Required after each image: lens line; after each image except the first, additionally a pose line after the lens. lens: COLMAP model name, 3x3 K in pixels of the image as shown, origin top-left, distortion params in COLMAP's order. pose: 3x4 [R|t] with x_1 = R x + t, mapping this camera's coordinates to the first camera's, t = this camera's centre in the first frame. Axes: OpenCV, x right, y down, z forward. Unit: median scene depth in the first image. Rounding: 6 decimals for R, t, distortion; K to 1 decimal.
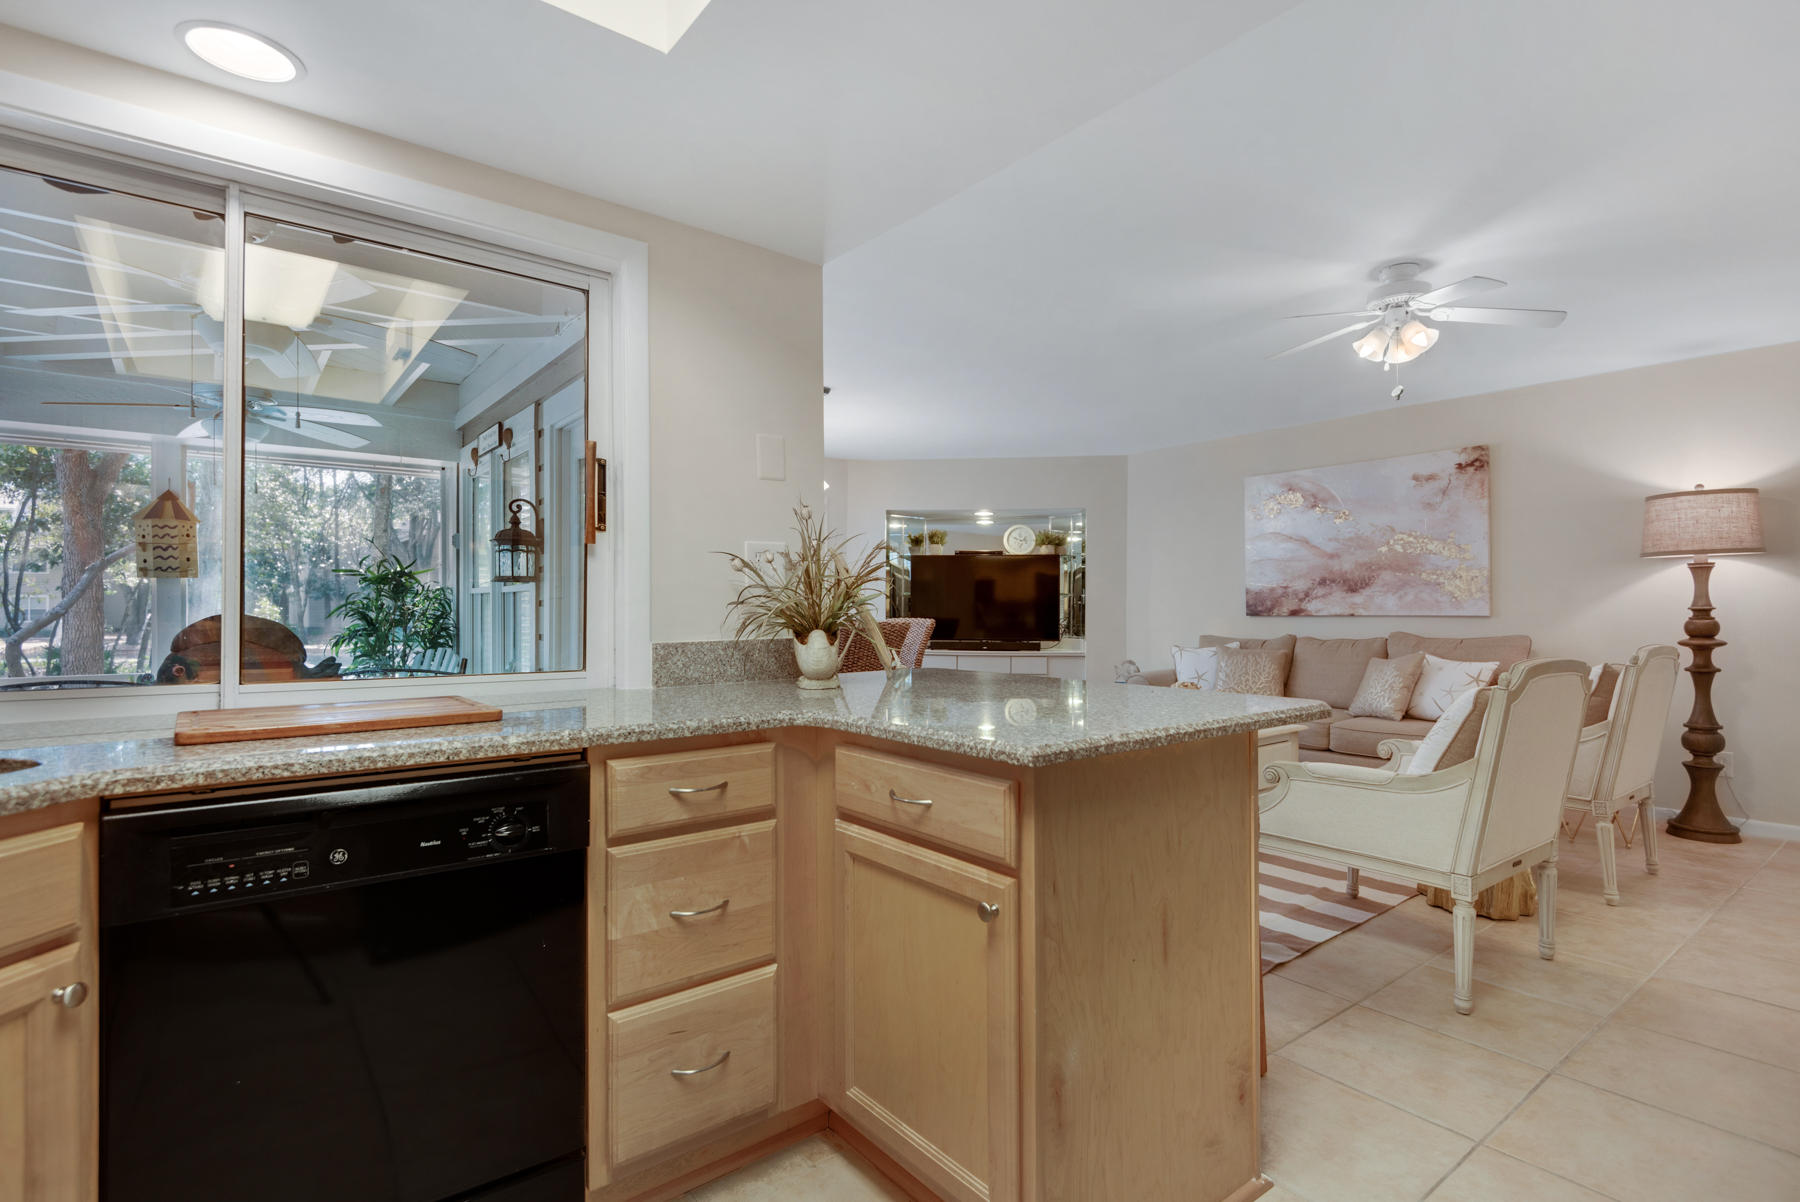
lens RADIAL K [[857.7, 0, 896.5], [0, 857.7, 607.3], [0, 0, 1]] dist [0.043040, -0.024032]
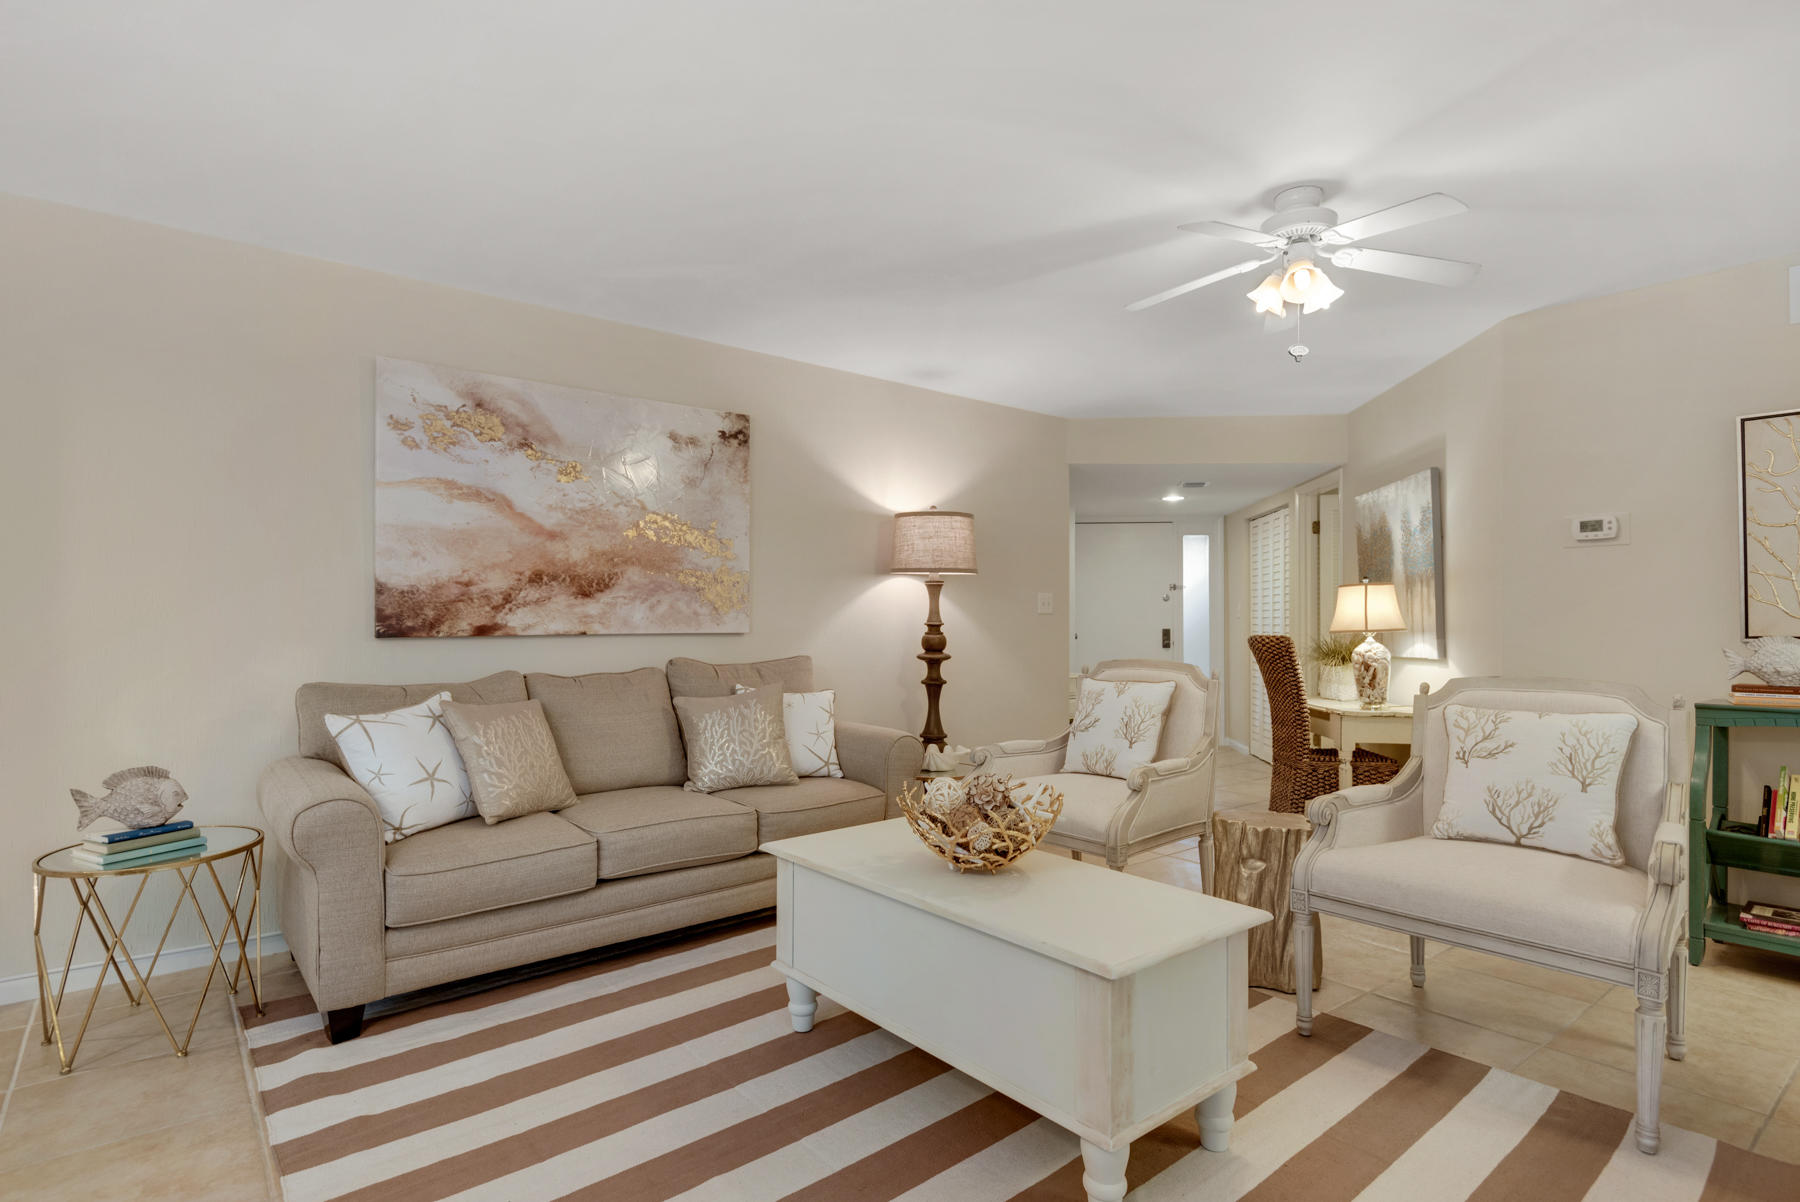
lens RADIAL K [[932.0, 0, 900.0], [0, 932.0, 601.0], [0, 0, 1]] dist [0.034995, -0.000128]
pose [[-0.018245, 0.021295, 0.999607, -0.198880], [-0.006626, 0.999749, -0.021419, -0.002262], [-0.999812, -0.007014, -0.018099, 1.055151]]
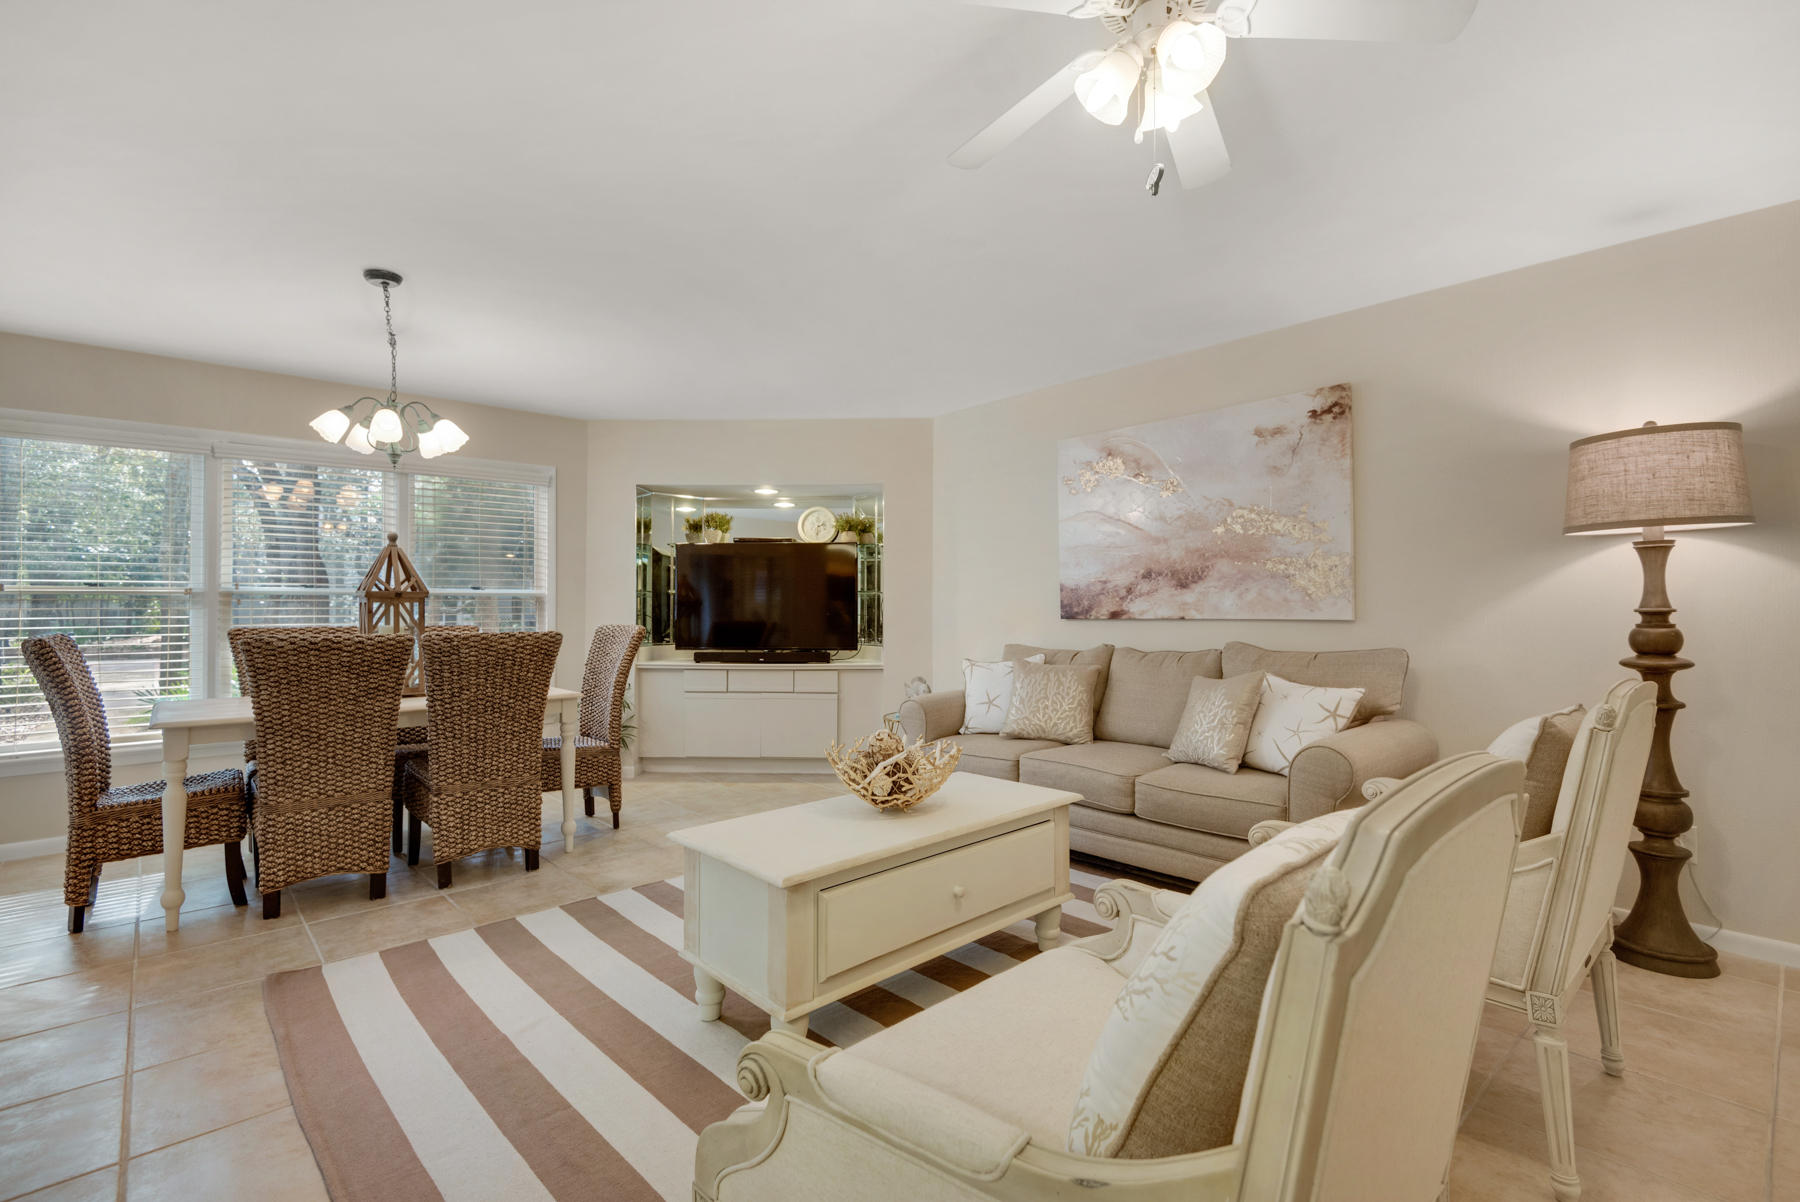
lens RADIAL K [[808.7, 0, 911.3], [0, 808.7, 601.1], [0, 0, 1]] dist [0.051954, -0.028460]
pose [[0.996145, -0.003008, 0.087674, 0.309060], [0.003471, 0.999981, -0.005133, -0.004368], [-0.087656, 0.005417, 0.996136, 0.427741]]
